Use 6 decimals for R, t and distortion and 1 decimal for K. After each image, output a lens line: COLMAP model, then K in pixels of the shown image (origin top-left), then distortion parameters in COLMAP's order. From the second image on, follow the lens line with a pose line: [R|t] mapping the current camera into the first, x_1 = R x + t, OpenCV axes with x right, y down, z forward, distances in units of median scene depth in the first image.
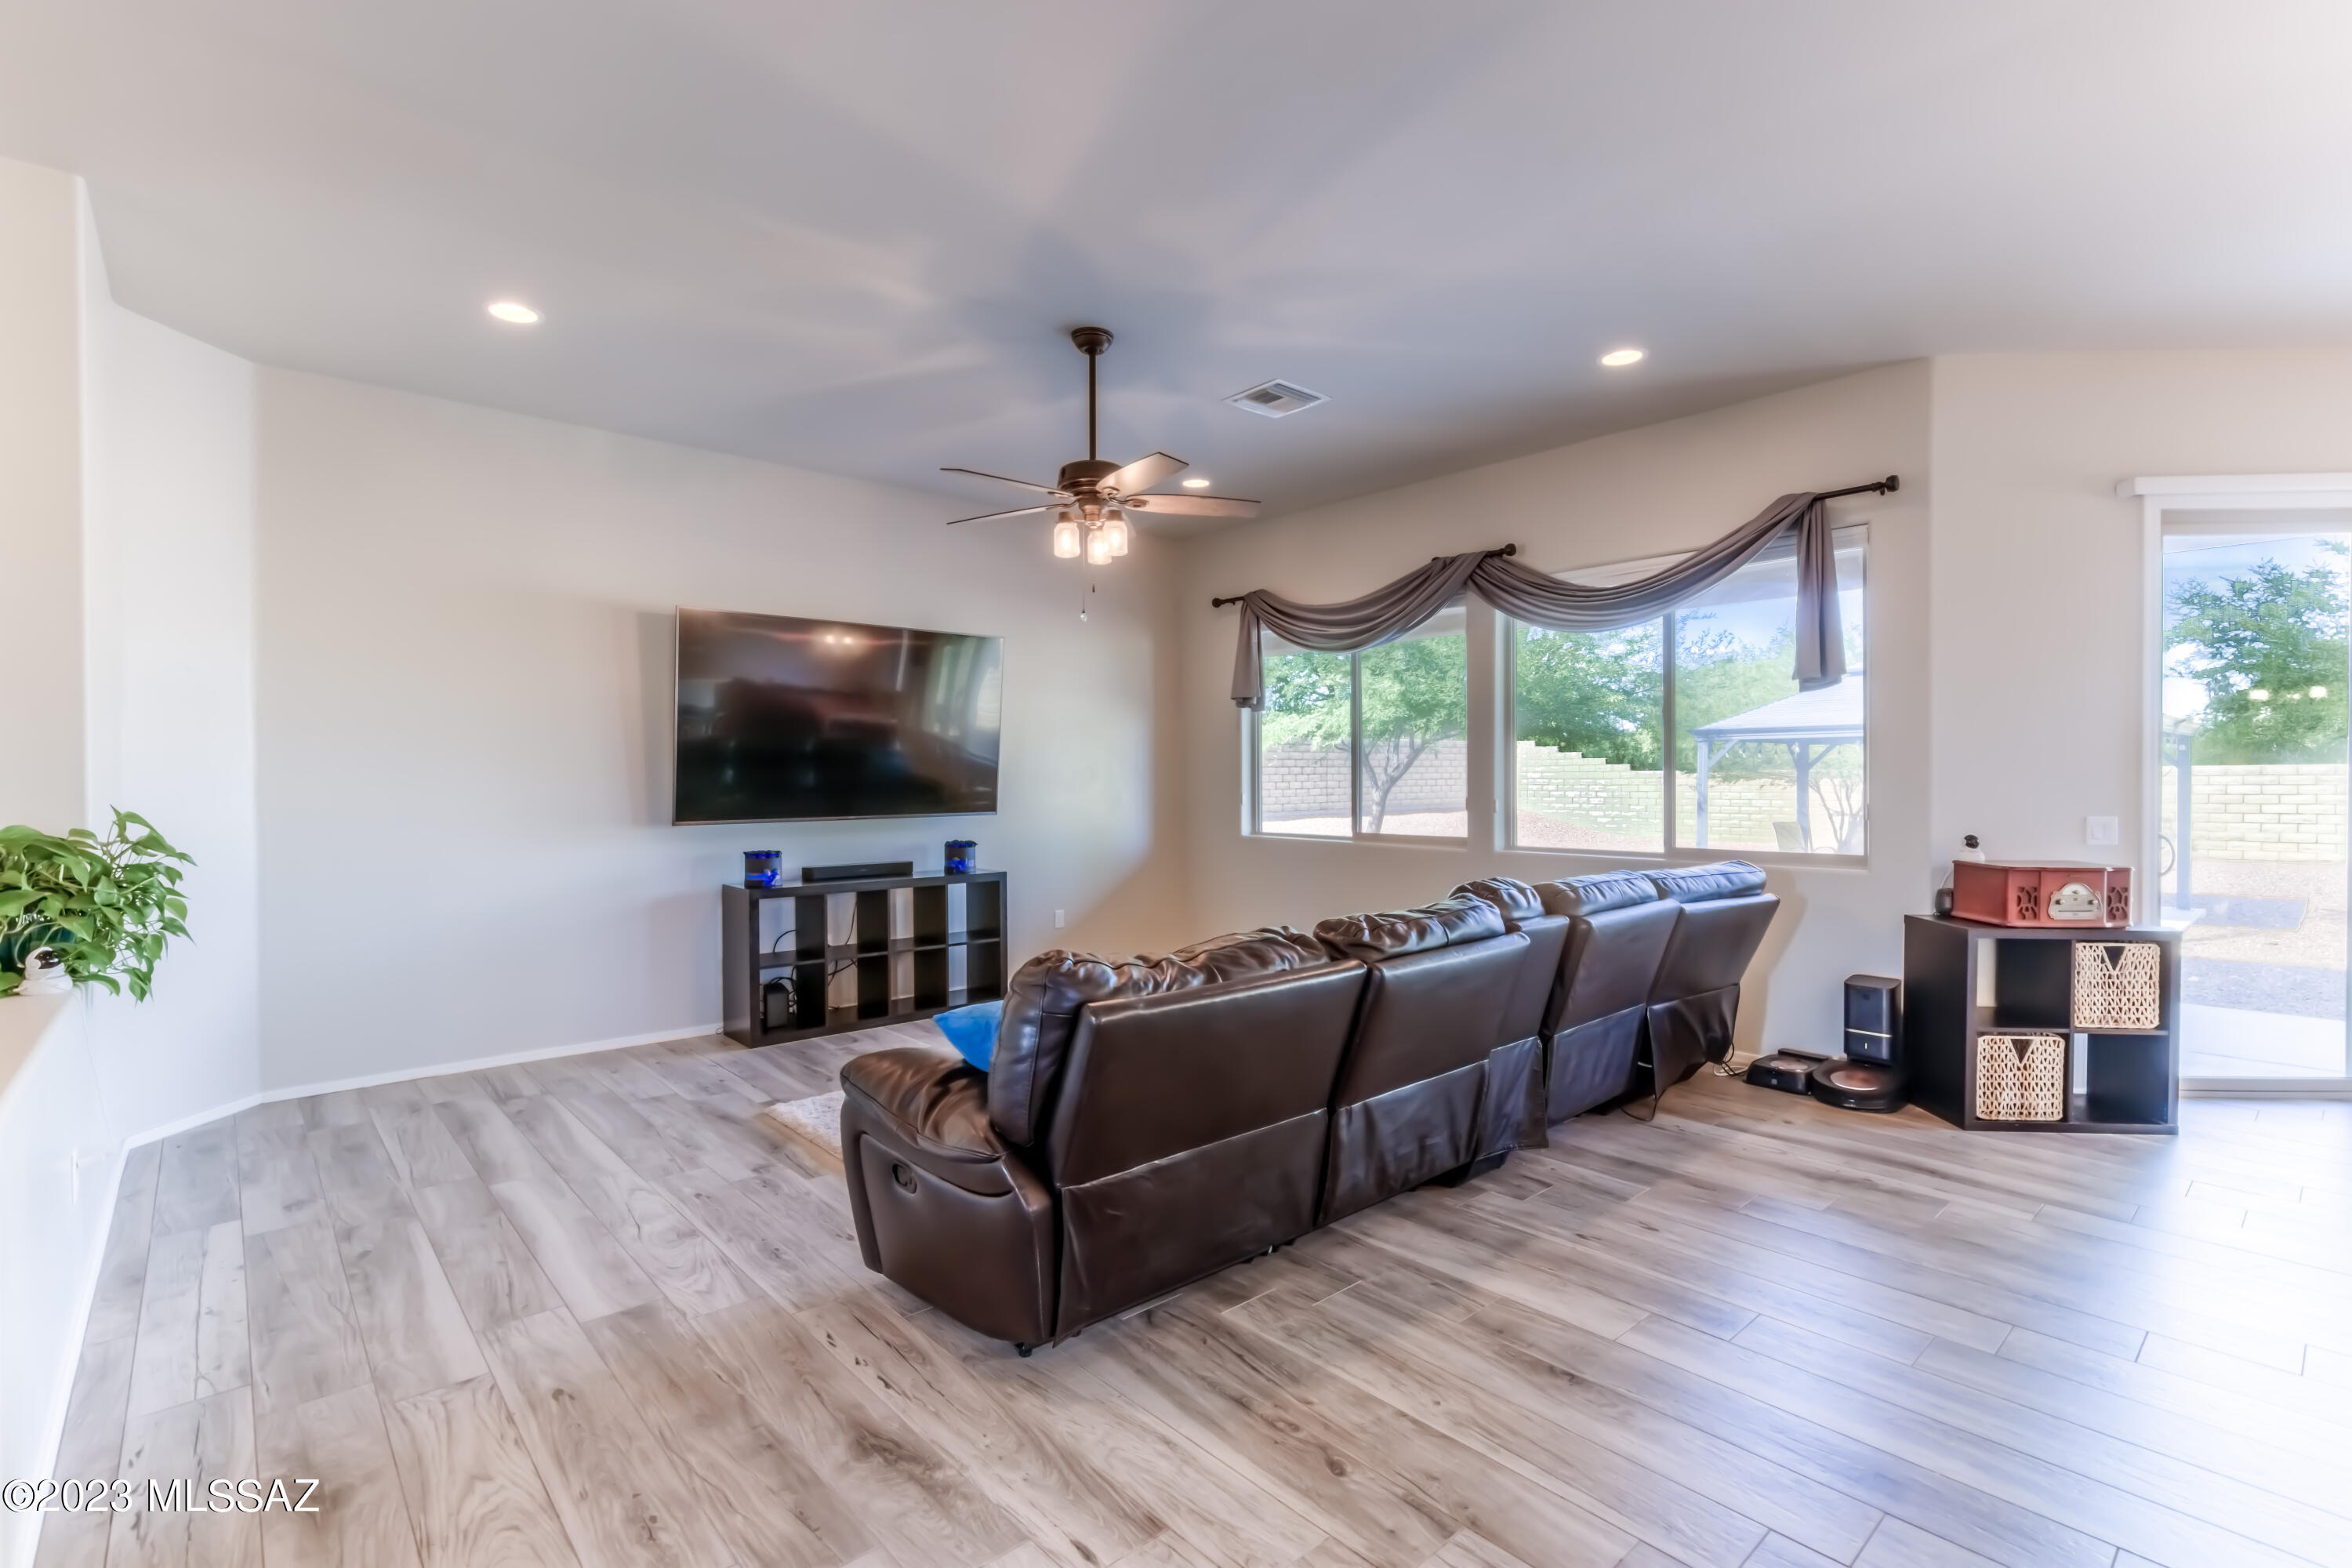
lens RADIAL K [[1090.9, 0, 1140.3], [0, 1090.9, 785.2], [0, 0, 1]] dist [-0.001501, -0.004380]
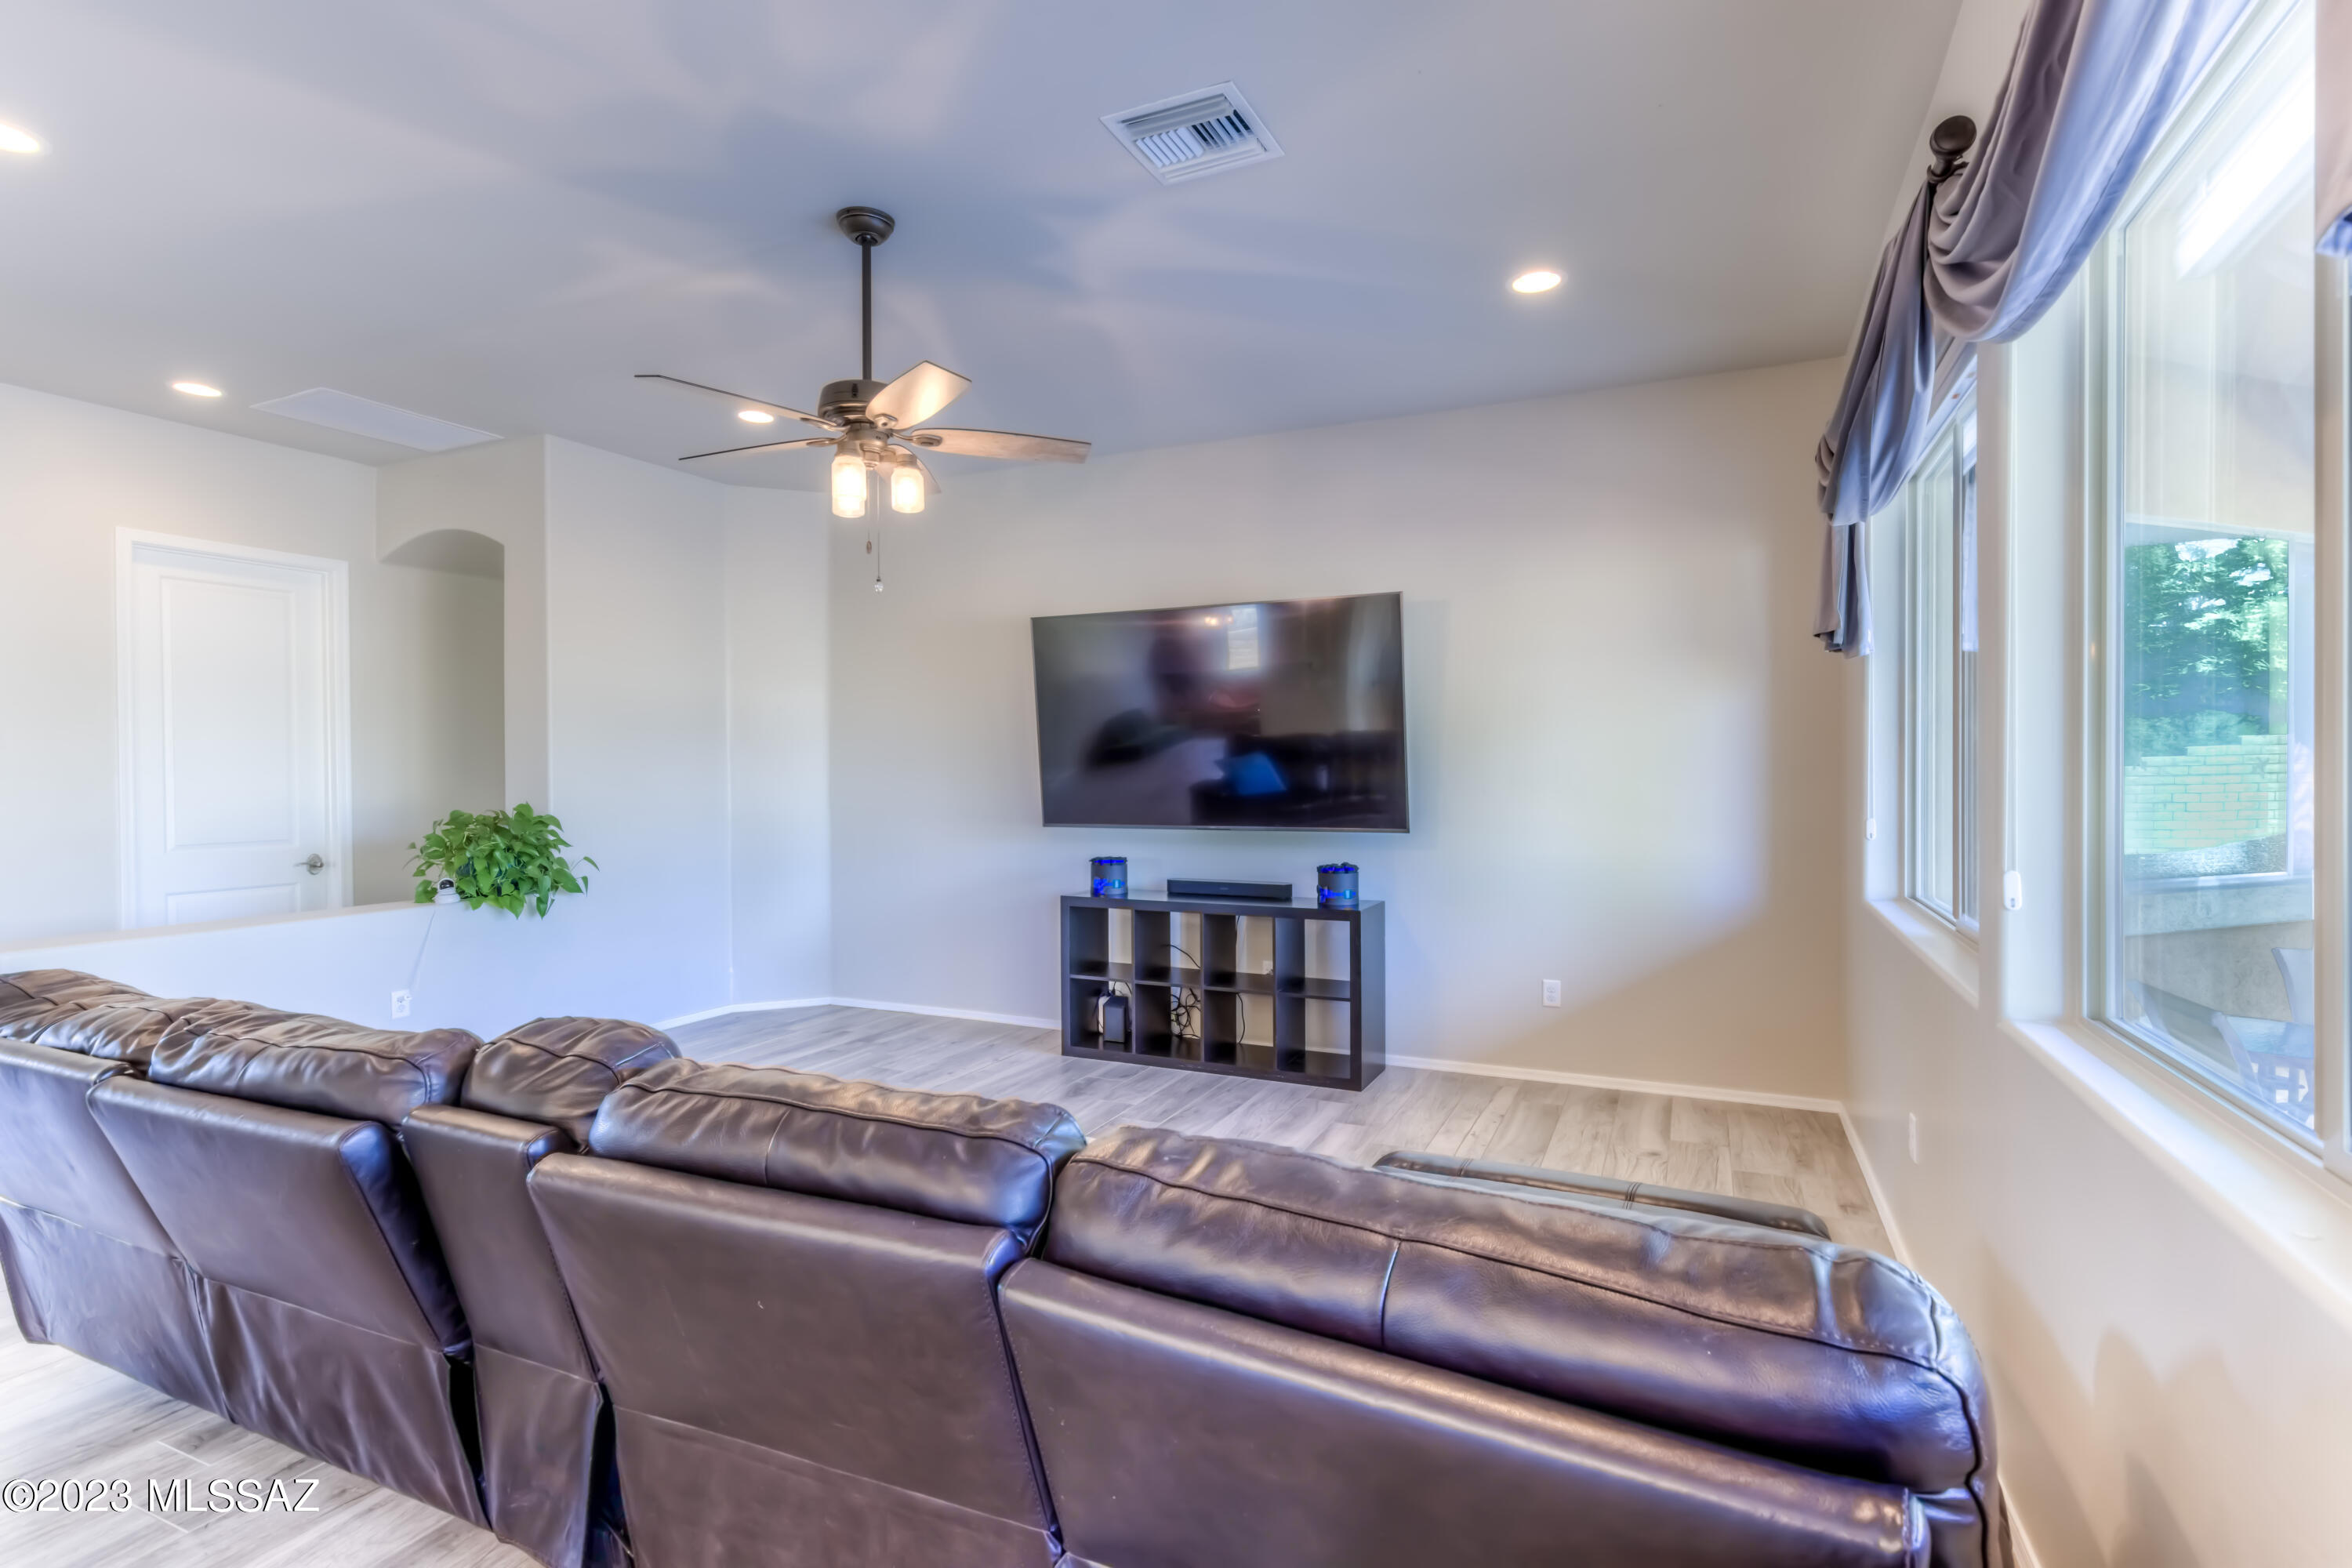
lens RADIAL K [[1090.9, 0, 1197.9], [0, 1090.9, 778.5], [0, 0, 1]] dist [-0.001501, -0.004380]
pose [[0.420815, 0.013784, -0.907042, 0.579143], [-0.005032, 0.999905, 0.012861, -0.023260], [0.907133, -0.000848, 0.420844, 0.681248]]
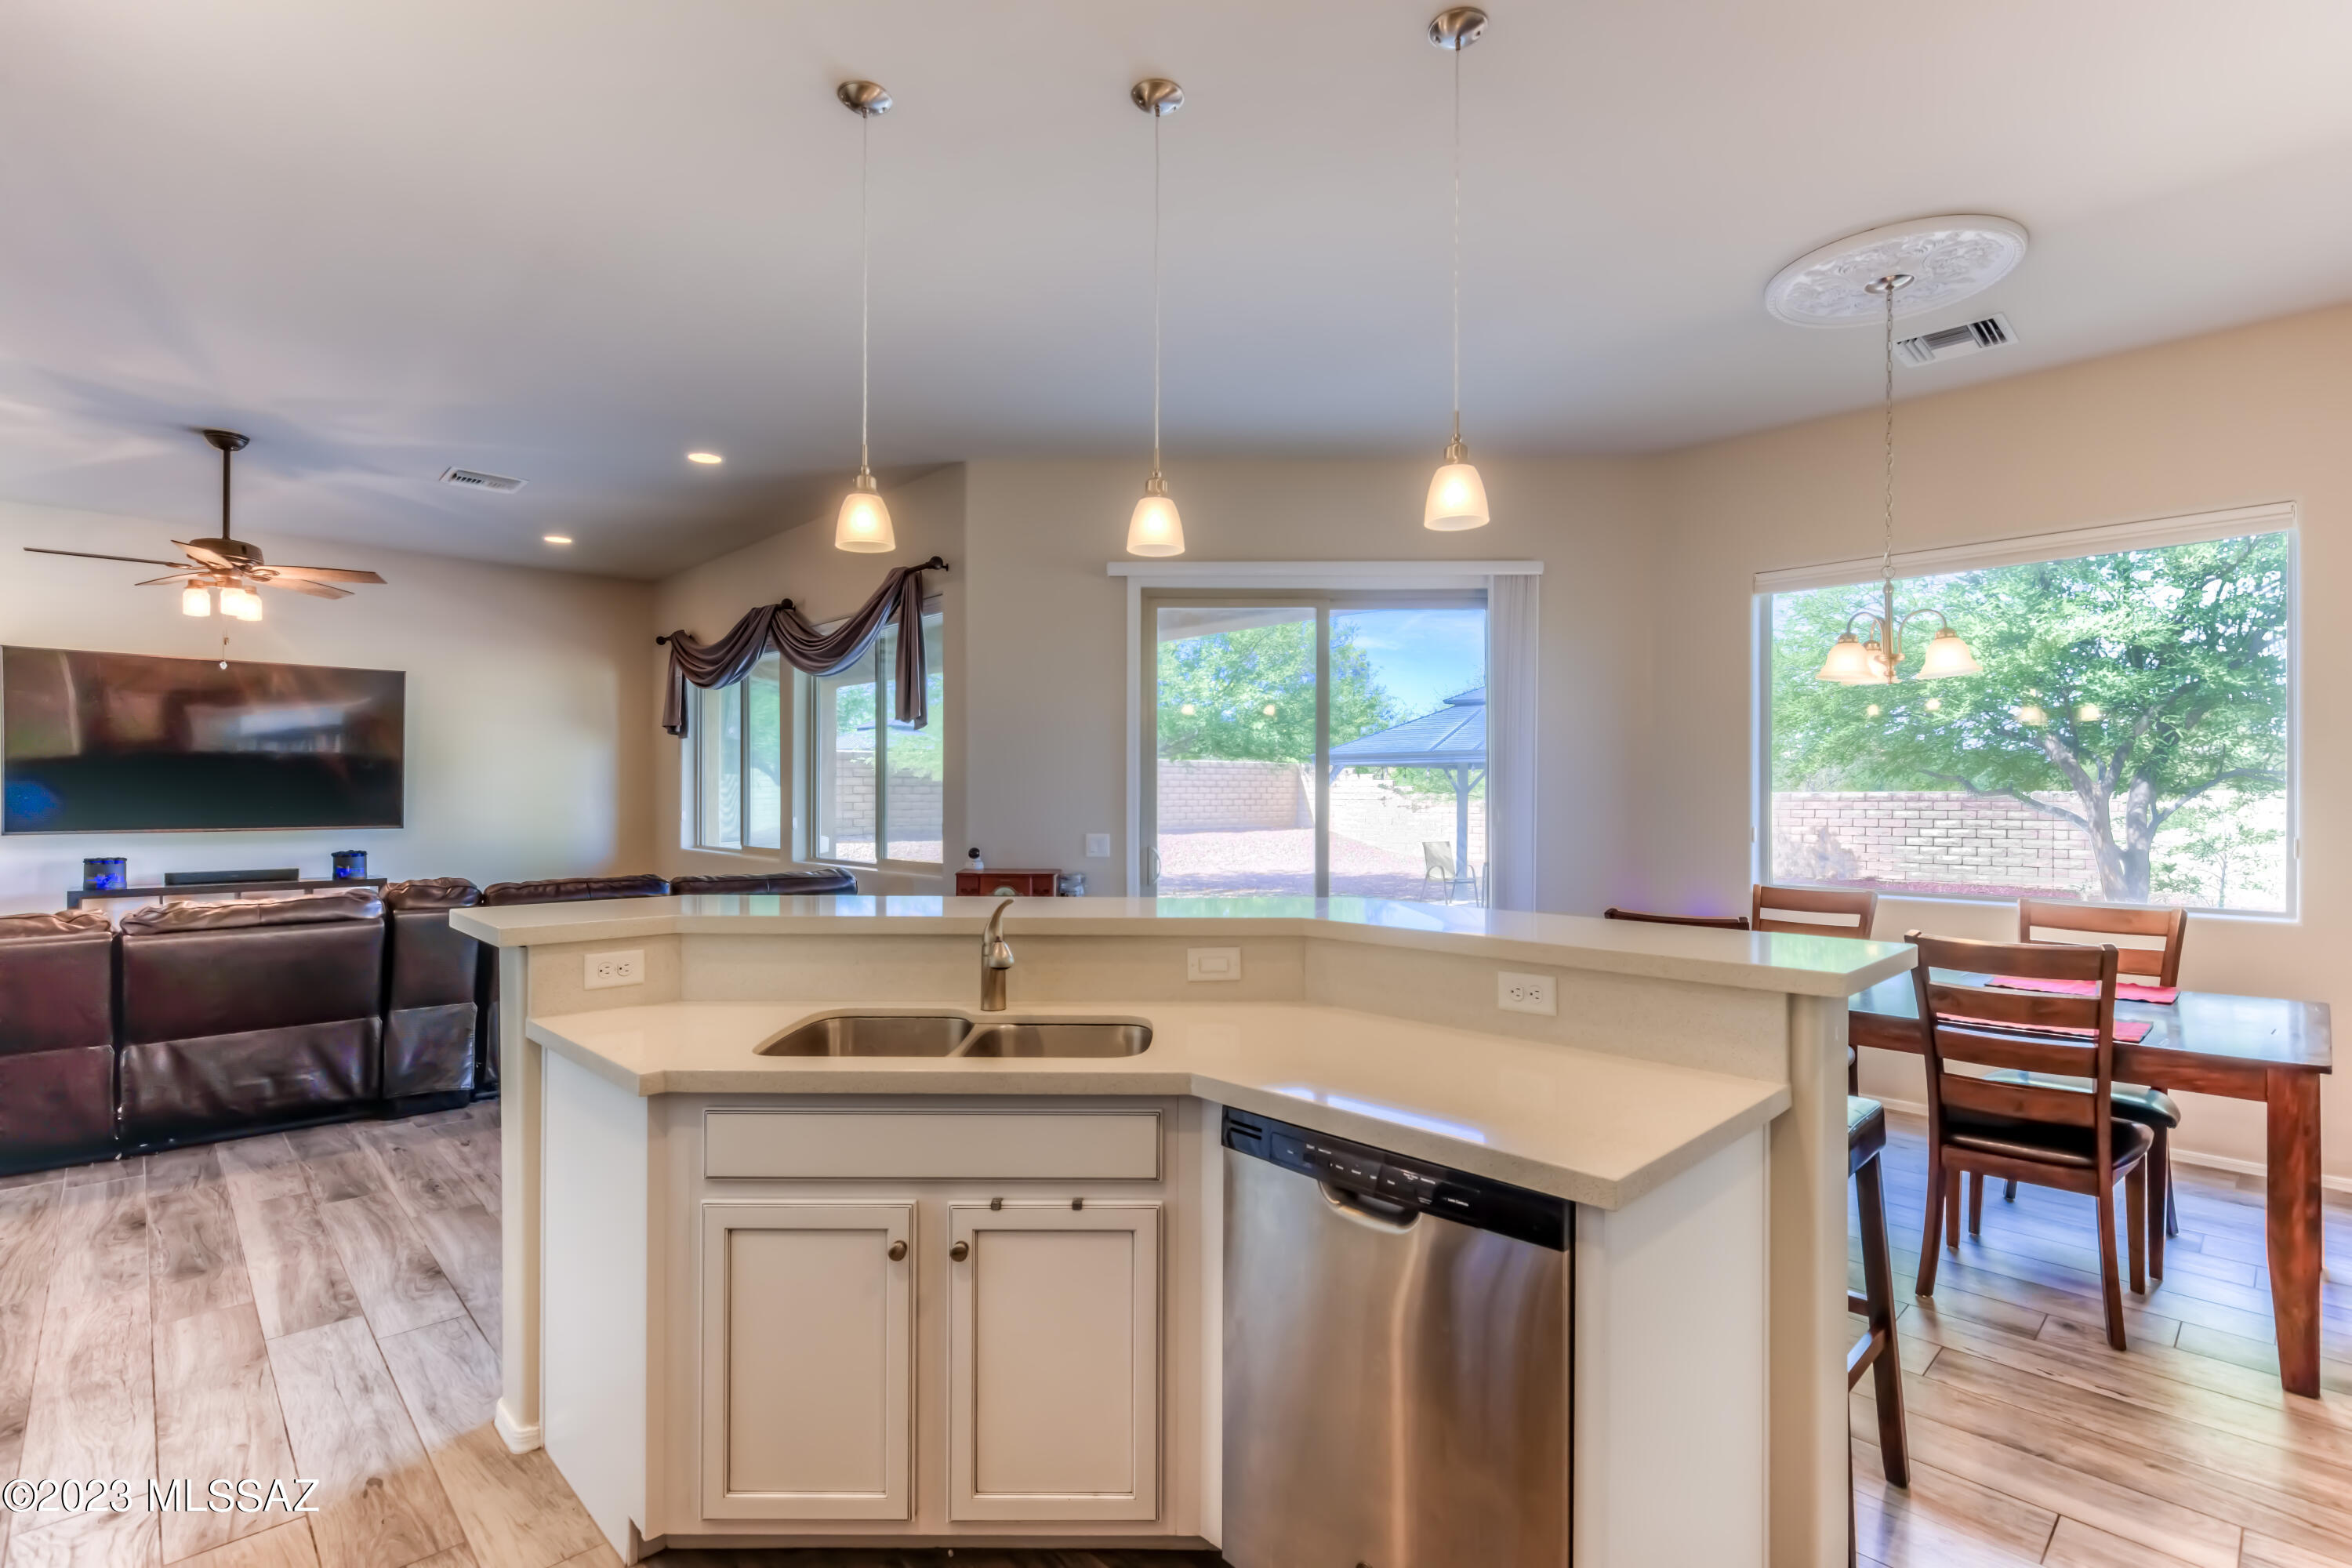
lens RADIAL K [[1090.9, 0, 1145.1], [0, 1090.9, 800.6], [0, 0, 1]] dist [-0.001501, -0.004380]
pose [[0.998811, 0.007260, 0.048197, 0.712538], [-0.007156, 0.999972, -0.002323, -0.005728], [-0.048213, 0.001976, 0.998835, -0.203873]]
